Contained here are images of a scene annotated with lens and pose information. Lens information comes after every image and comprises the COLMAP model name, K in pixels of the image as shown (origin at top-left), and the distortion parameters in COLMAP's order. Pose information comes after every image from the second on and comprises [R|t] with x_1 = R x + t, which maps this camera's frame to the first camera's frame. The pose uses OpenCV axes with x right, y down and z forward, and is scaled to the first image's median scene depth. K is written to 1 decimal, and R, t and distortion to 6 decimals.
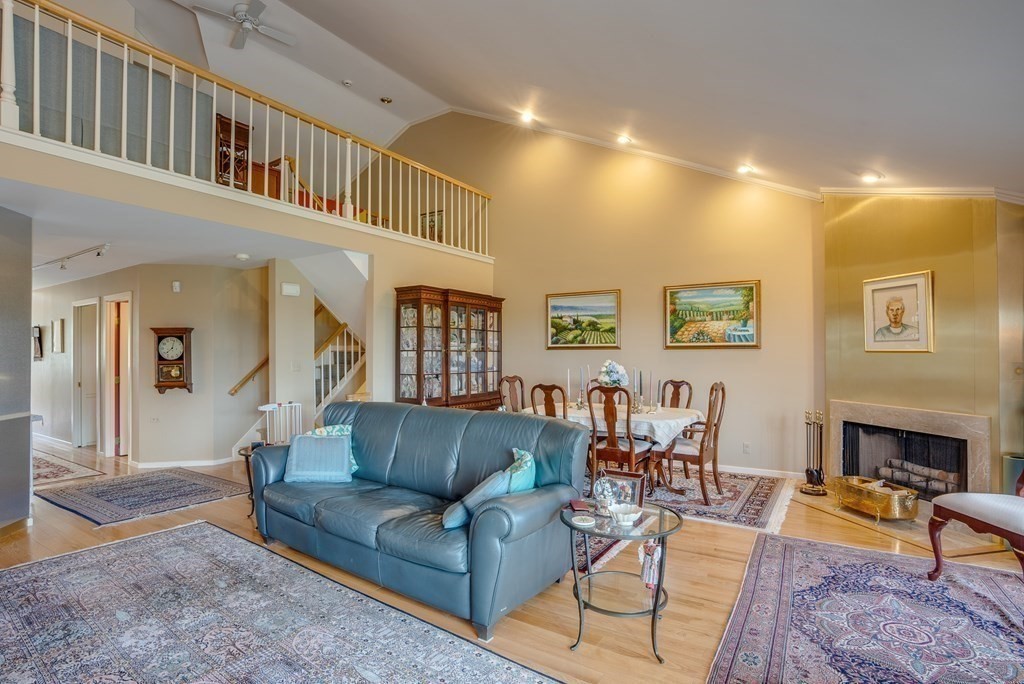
lens RADIAL K [[508.0, 0, 515.0], [0, 508.0, 349.9], [0, 0, 1]] dist [-0.047395, 0.009388]
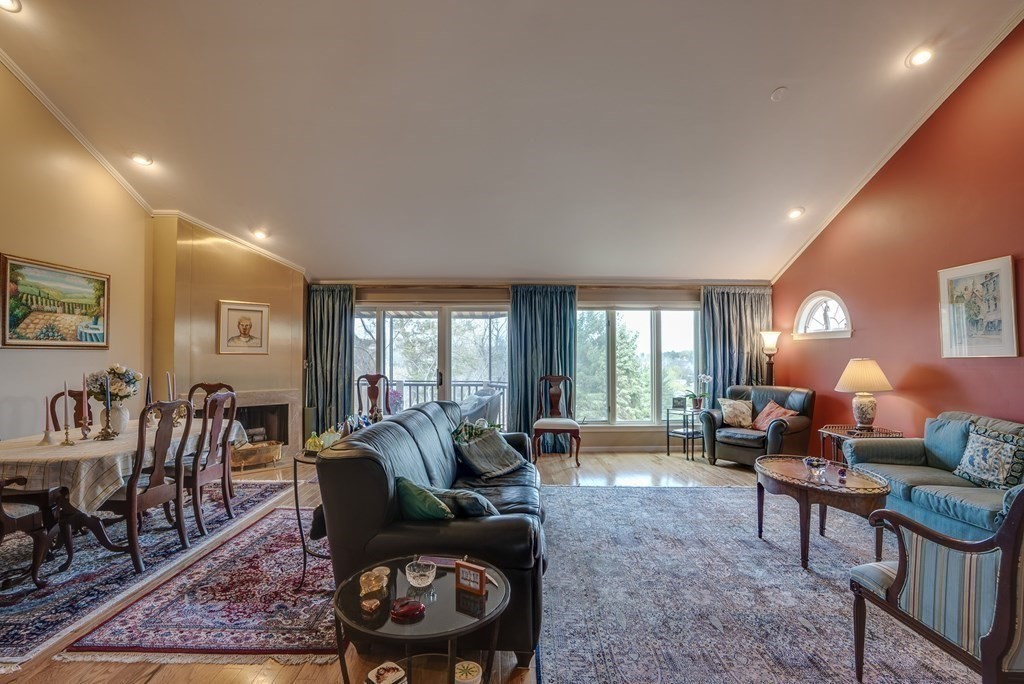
lens RADIAL K [[457.7, 0, 511.6], [0, 457.7, 347.9], [0, 0, 1]] dist [-0.043917, 0.010178]
pose [[-0.556237, 0.015857, 0.830872, -0.597911], [-0.001158, 0.999802, -0.019855, 0.009231], [-0.831023, -0.012006, -0.556109, 0.836215]]
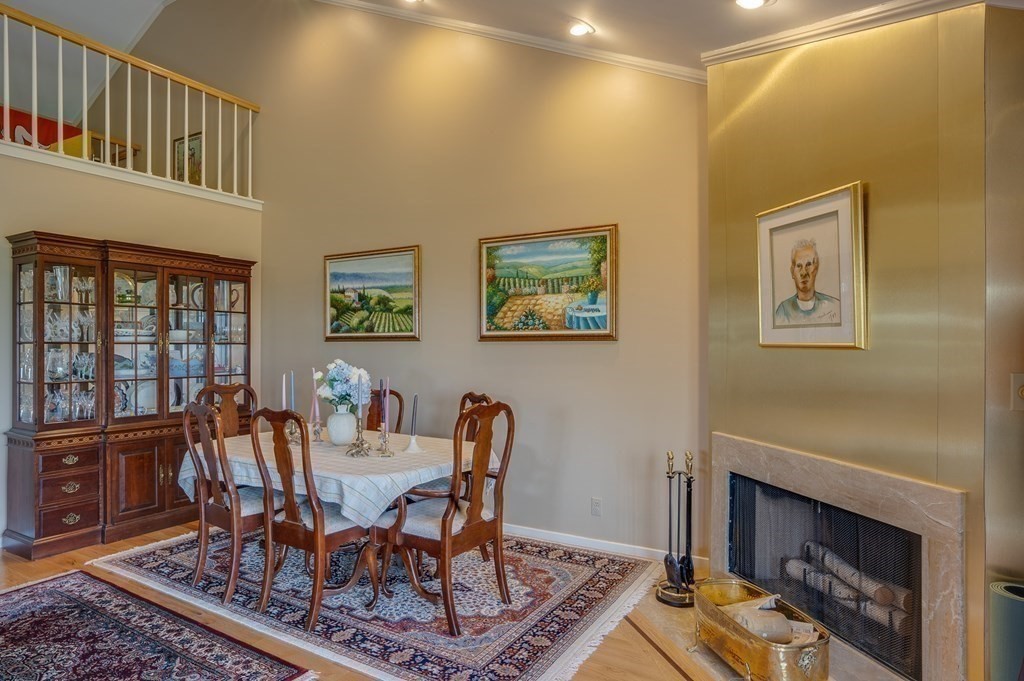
lens RADIAL K [[586.0, 0, 515.1], [0, 586.0, 348.3], [0, 0, 1]] dist [-0.055228, 0.014438]
pose [[0.999505, 0.003439, 0.031268, 0.346383], [-0.003736, 0.999949, 0.009428, 0.000392], [-0.031234, -0.009540, 0.999467, 0.315807]]
